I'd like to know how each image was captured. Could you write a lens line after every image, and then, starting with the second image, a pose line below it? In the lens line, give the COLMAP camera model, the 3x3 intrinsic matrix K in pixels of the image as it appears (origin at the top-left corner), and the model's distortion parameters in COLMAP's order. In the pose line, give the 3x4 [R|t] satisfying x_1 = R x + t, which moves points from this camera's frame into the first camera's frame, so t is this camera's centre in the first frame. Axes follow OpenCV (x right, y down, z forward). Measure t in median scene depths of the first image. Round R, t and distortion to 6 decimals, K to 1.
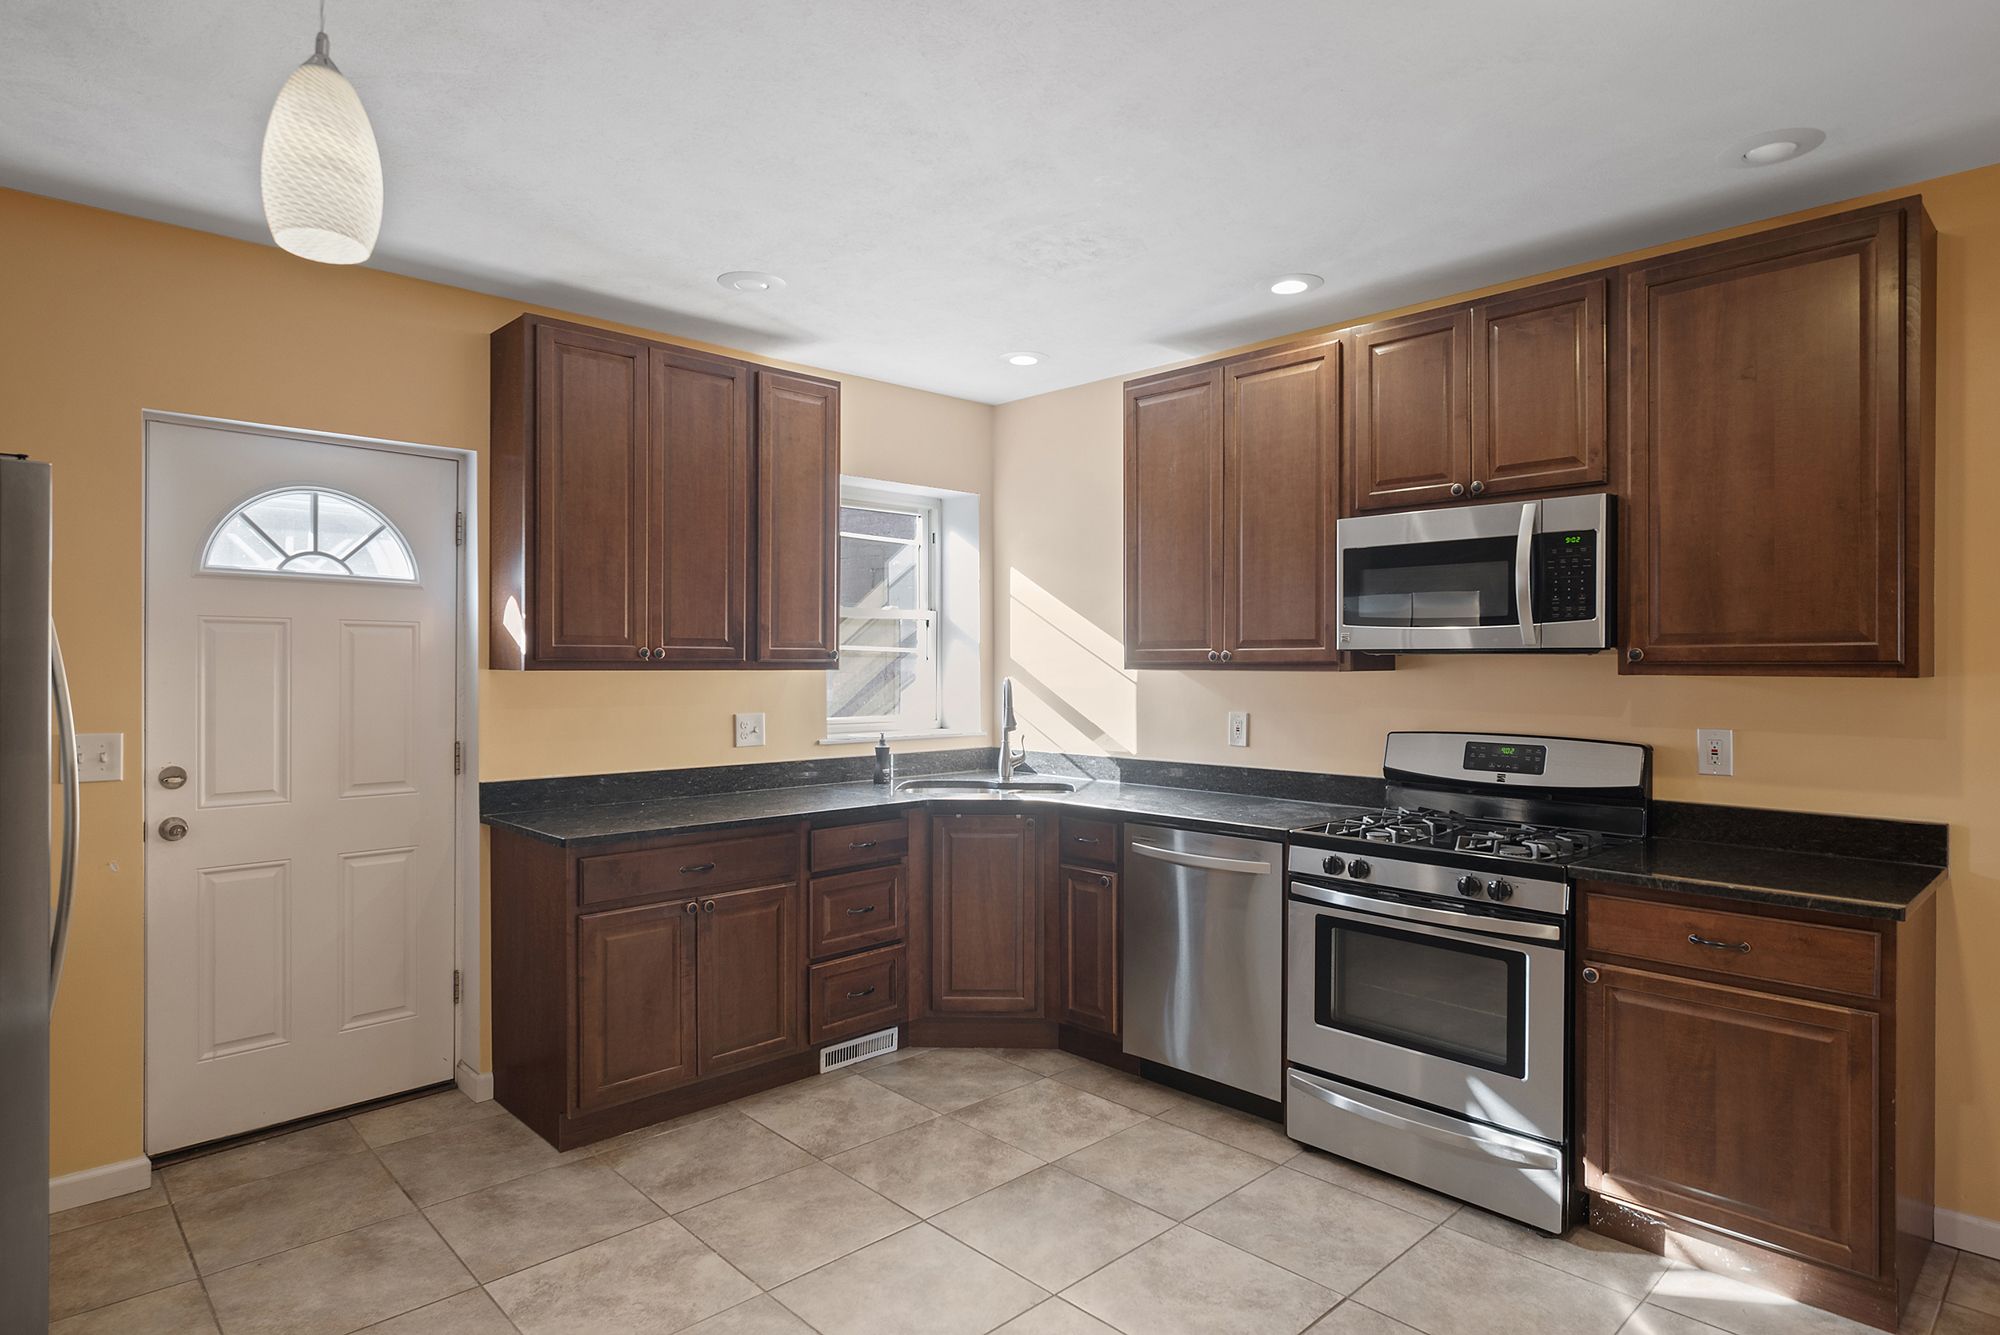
lens RADIAL K [[1100.4, 0, 1000.0], [0, 1100.4, 667.5], [0, 0, 1]] dist [0.000038, -0.000005]
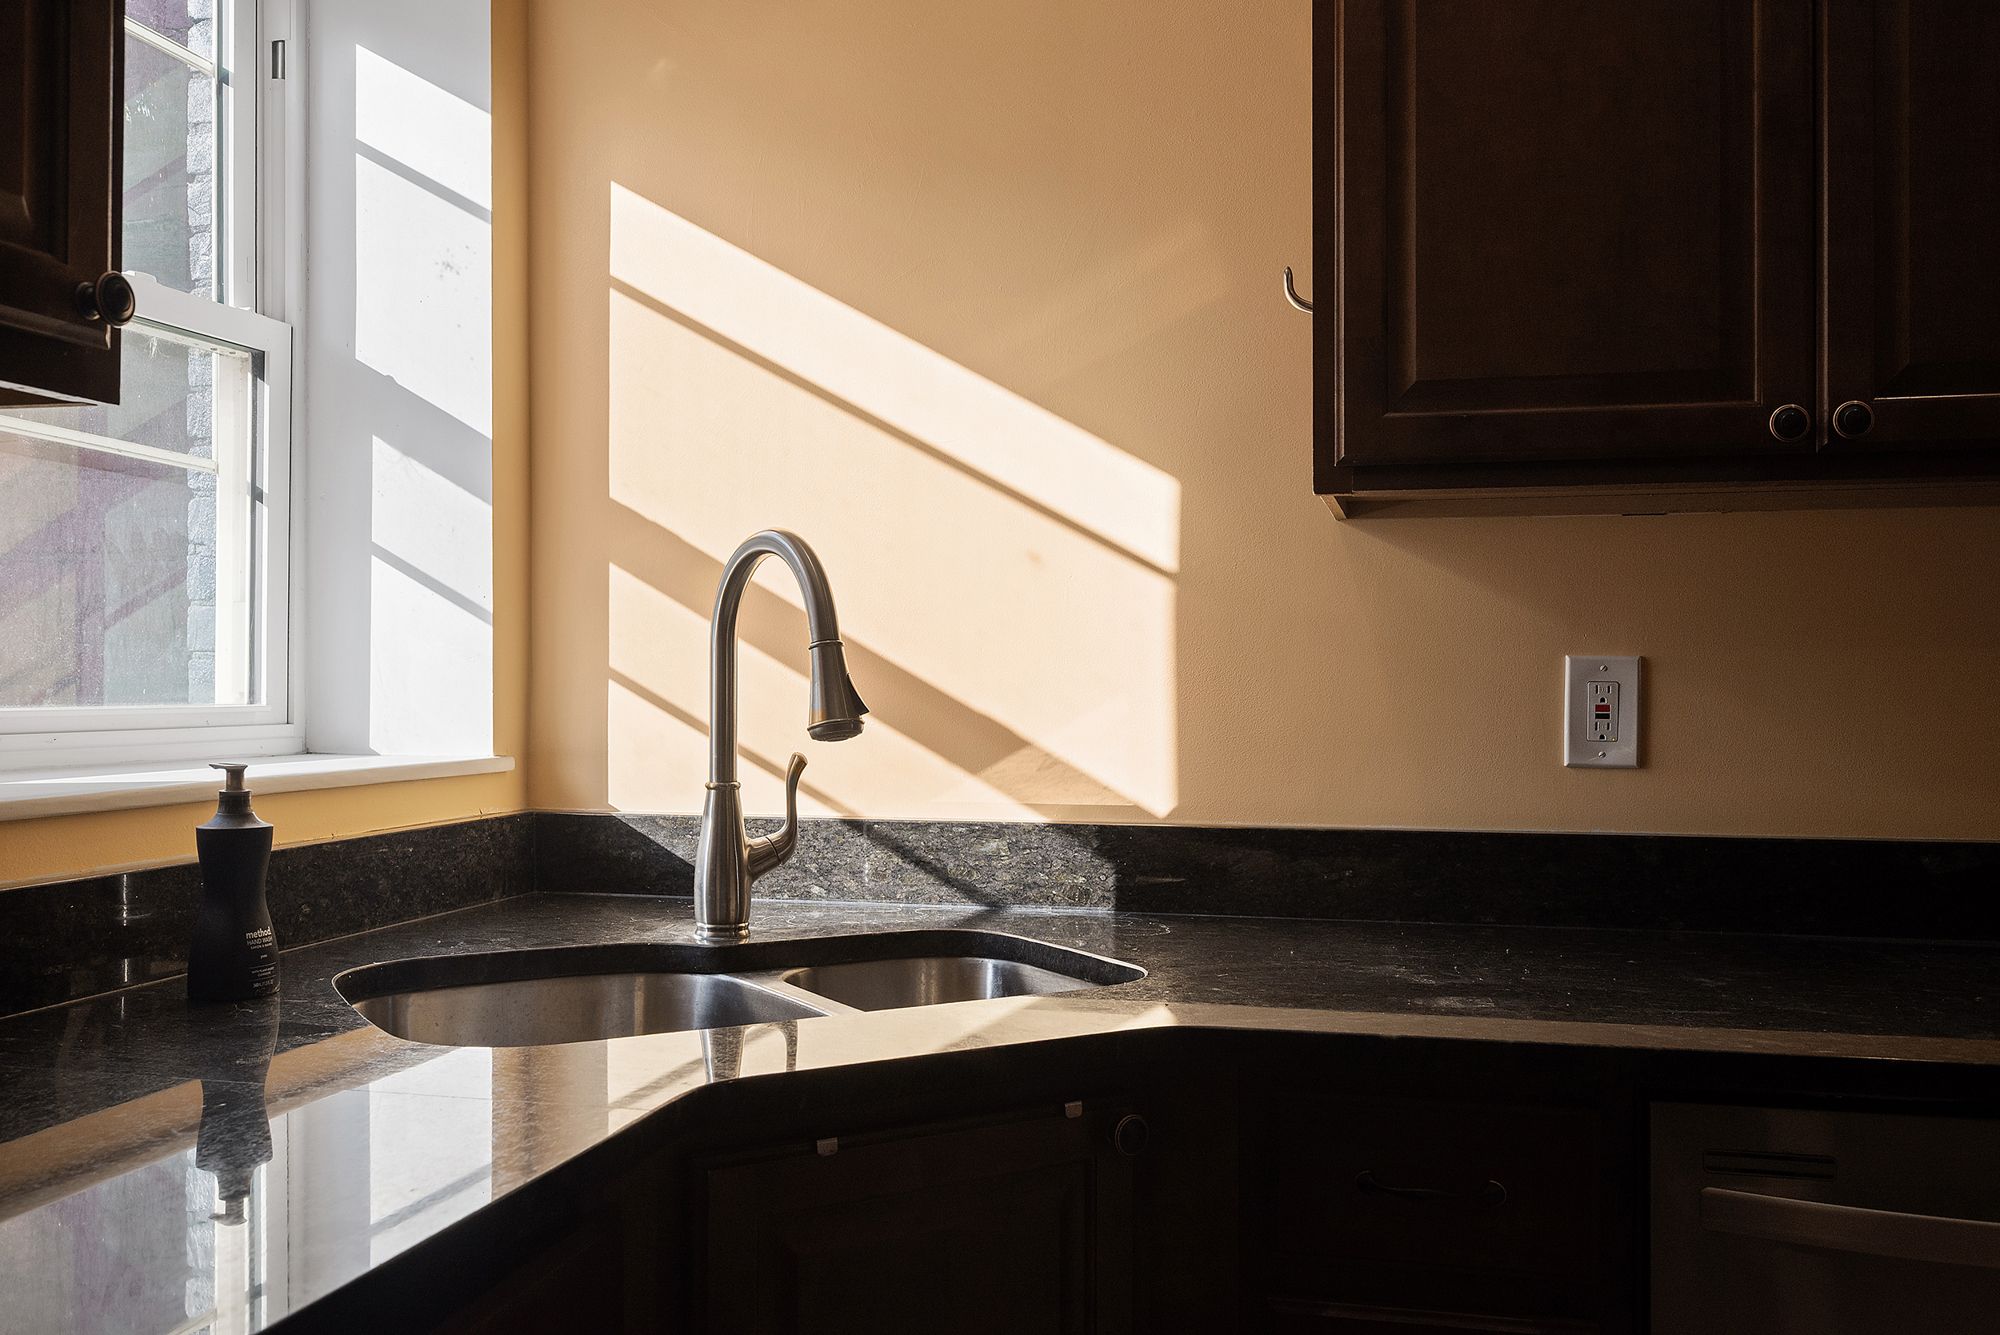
lens RADIAL K [[1724.5, 0, 1000.0], [0, 1724.5, 667.5], [0, 0, 1]] dist [-0.000796, 0.000974]
pose [[0.846610, 0.002944, 0.532205, -0.157616], [0.002462, 0.999952, -0.009448, 0.044383], [-0.532208, 0.009309, 0.846563, 0.631660]]
